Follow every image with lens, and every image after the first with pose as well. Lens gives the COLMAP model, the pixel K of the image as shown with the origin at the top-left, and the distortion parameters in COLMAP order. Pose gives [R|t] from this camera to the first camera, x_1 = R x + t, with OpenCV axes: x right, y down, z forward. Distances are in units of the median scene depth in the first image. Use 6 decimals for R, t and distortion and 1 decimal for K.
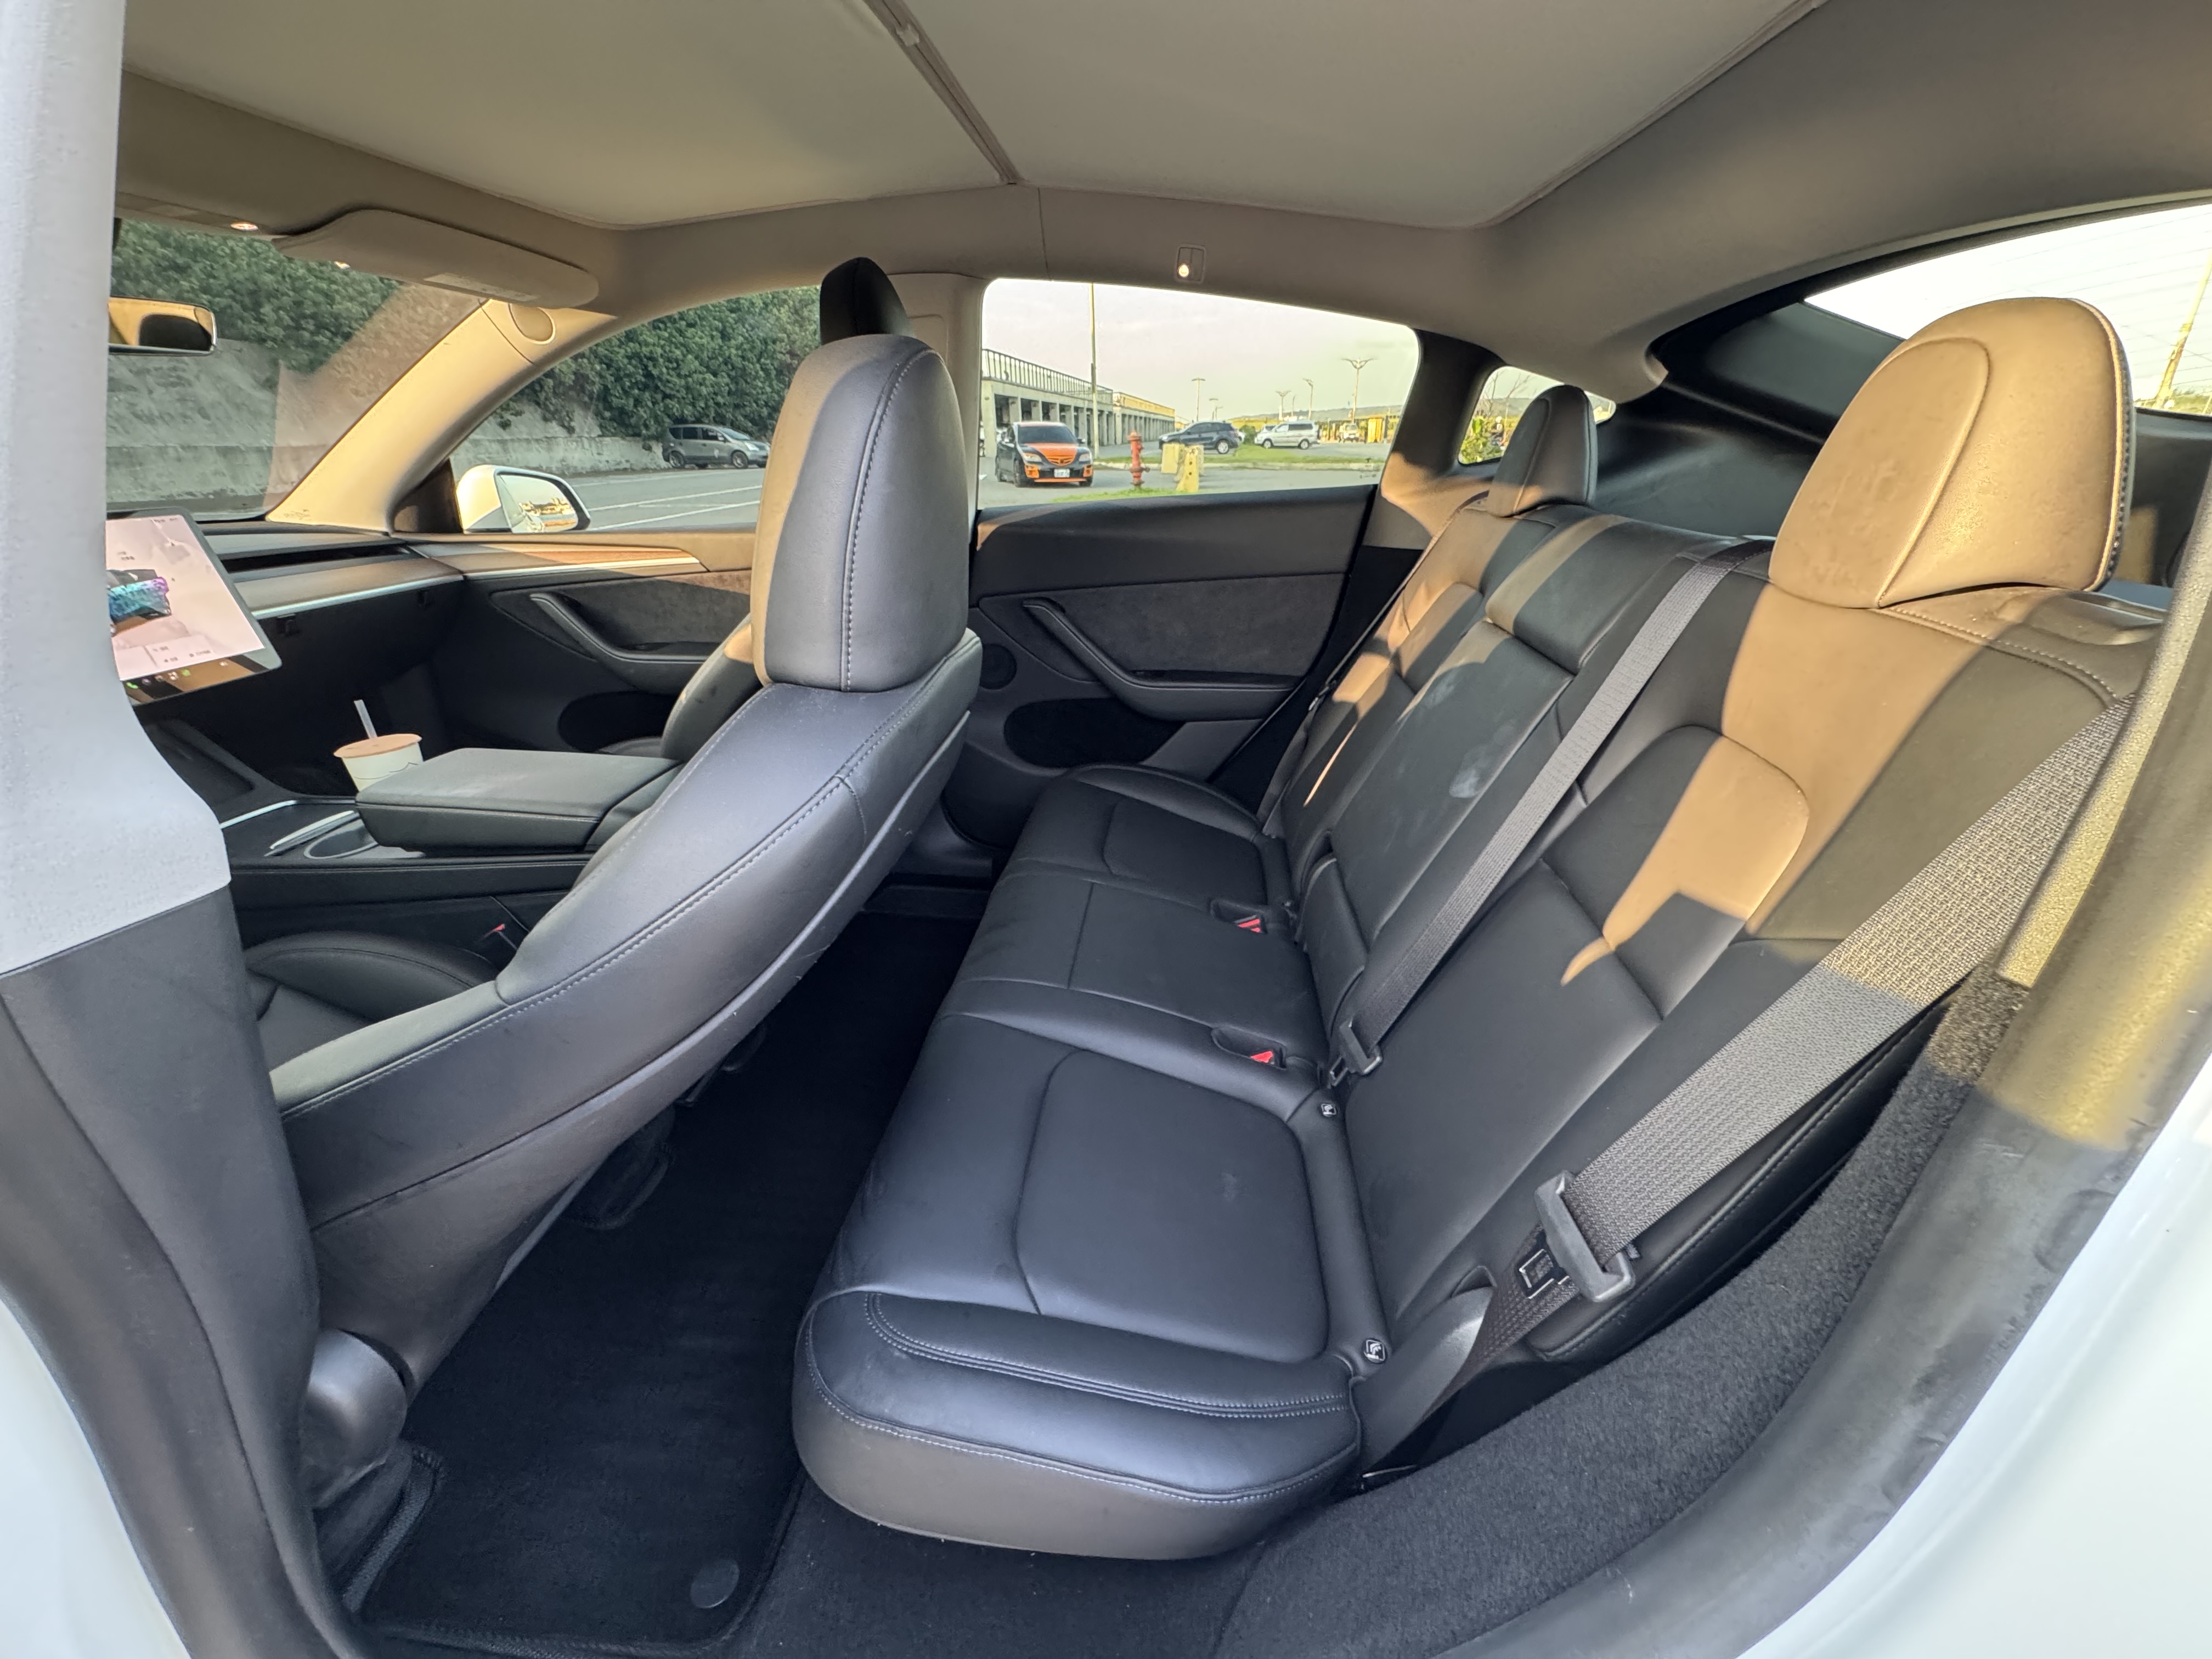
lens RADIAL K [[889.9, 0, 1103.6], [0, 889.9, 827.1], [0, 0, 1]] dist [-0.002443, -0.000004]
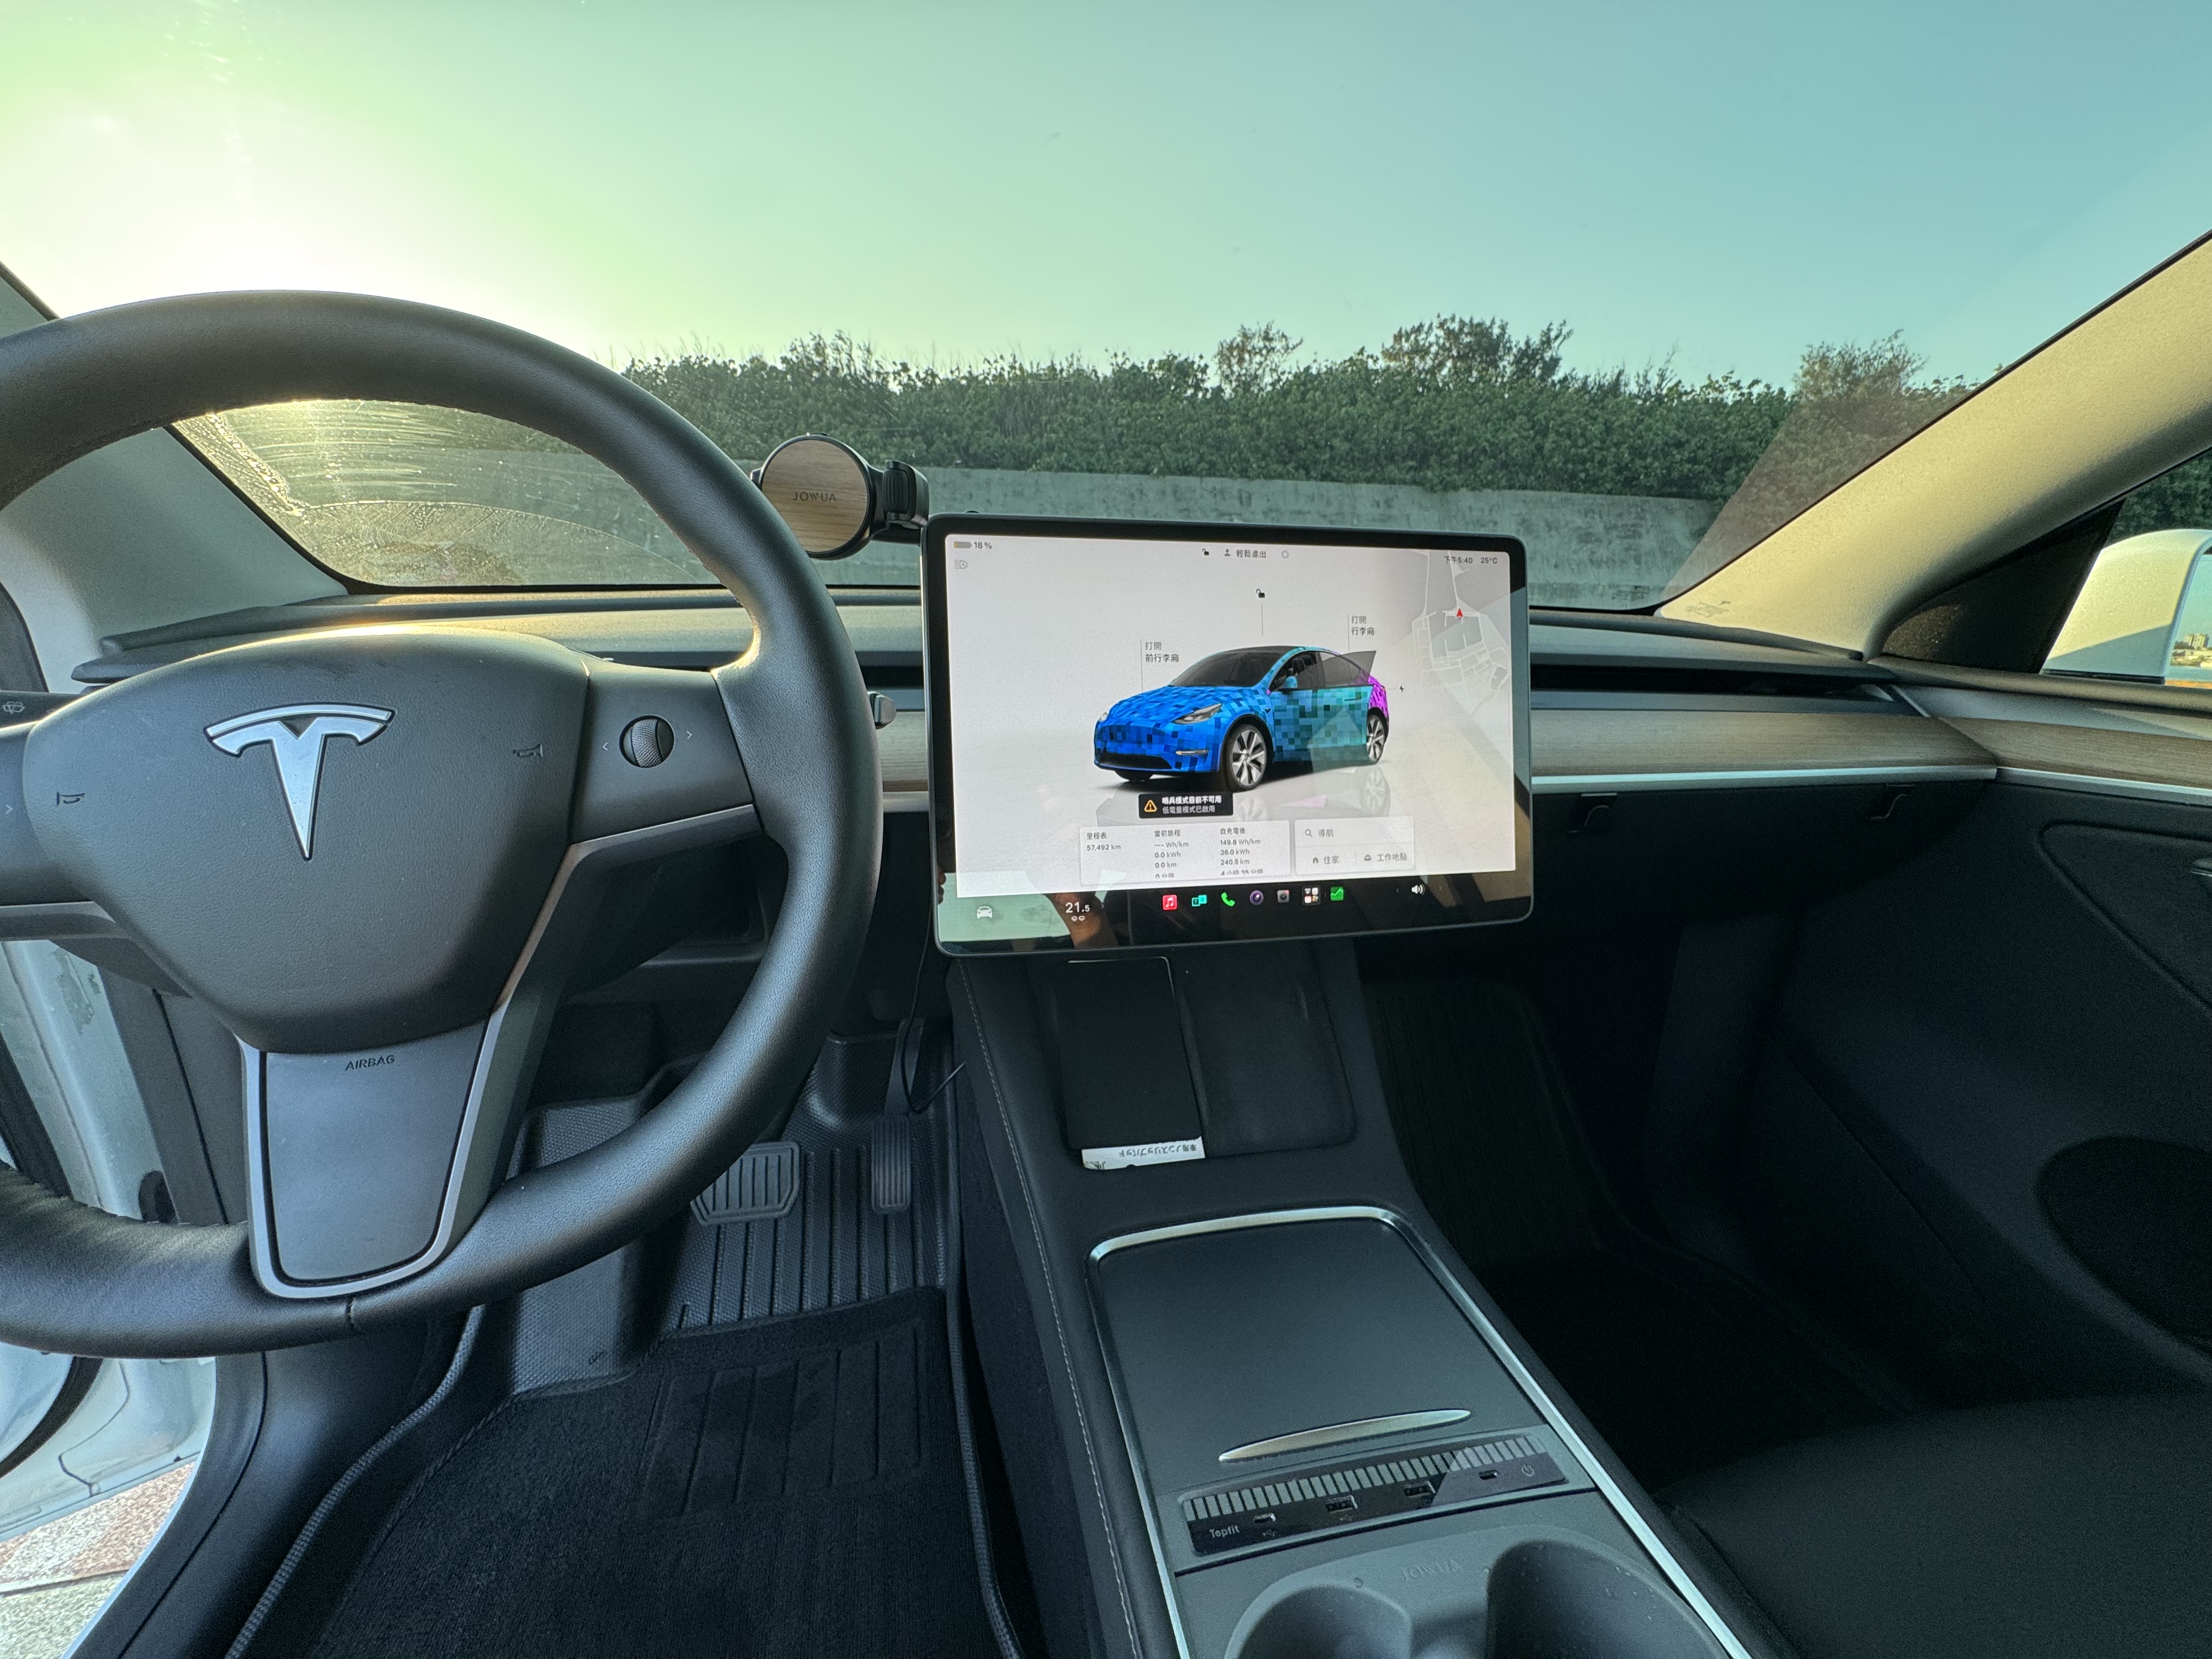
lens RADIAL K [[889.9, 0, 1092.4], [0, 889.9, 833.3], [0, 0, 1]] dist [-0.002443, -0.000004]
pose [[0.292910, 0.282725, -0.913384, -0.457331], [-0.408053, 0.900882, 0.147998, -0.144490], [0.864694, 0.329359, 0.379245, 0.485143]]
